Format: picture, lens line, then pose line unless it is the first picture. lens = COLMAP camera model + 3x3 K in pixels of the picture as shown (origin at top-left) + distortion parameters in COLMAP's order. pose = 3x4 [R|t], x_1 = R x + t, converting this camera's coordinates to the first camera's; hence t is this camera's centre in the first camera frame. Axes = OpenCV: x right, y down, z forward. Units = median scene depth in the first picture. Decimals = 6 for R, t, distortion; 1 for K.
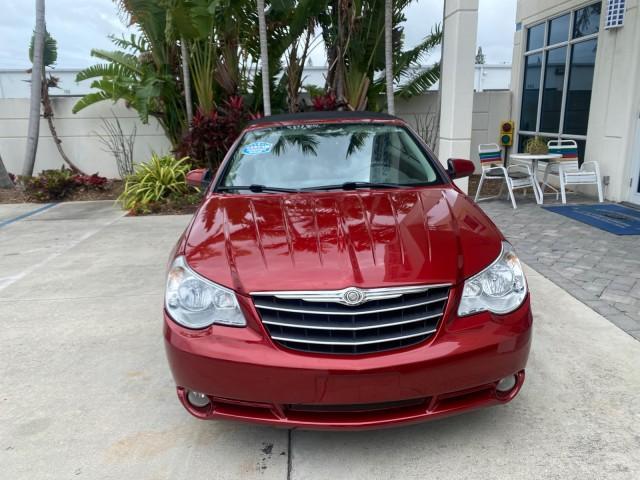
lens RADIAL K [[489.6, 0, 320.0], [0, 489.6, 240.0], [0, 0, 1]] dist [0.003756, -0.005640]
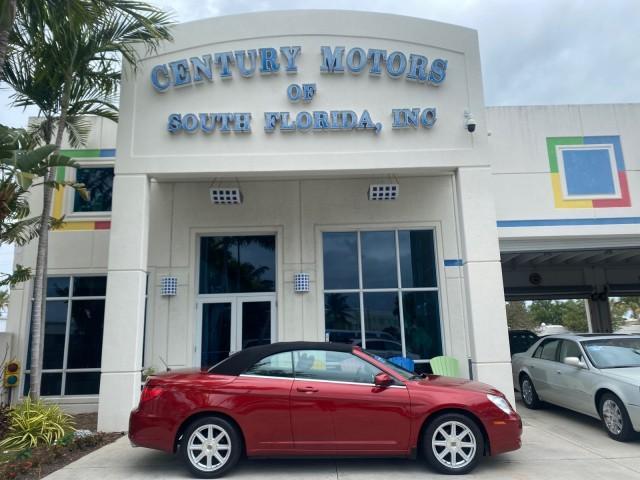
lens RADIAL K [[475.7, 0, 320.0], [0, 475.7, 240.0], [0, 0, 1]] dist [0.090333, -0.001847]
pose [[0.057718, 0.228056, 0.971936, -0.683532], [0.271319, 0.933332, -0.235111, -0.081532], [-0.960757, 0.277274, -0.008005, 0.383554]]
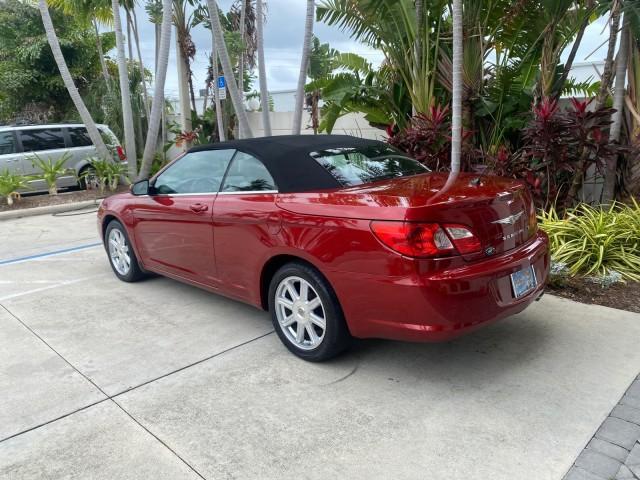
lens RADIAL K [[489.6, 0, 320.0], [0, 489.6, 240.0], [0, 0, 1]] dist [0.003756, -0.005640]
pose [[0.672972, 0.172836, -0.719191, 0.267030], [-0.174415, 0.981979, 0.072783, -0.098428], [0.718810, 0.076457, 0.690990, 0.319125]]
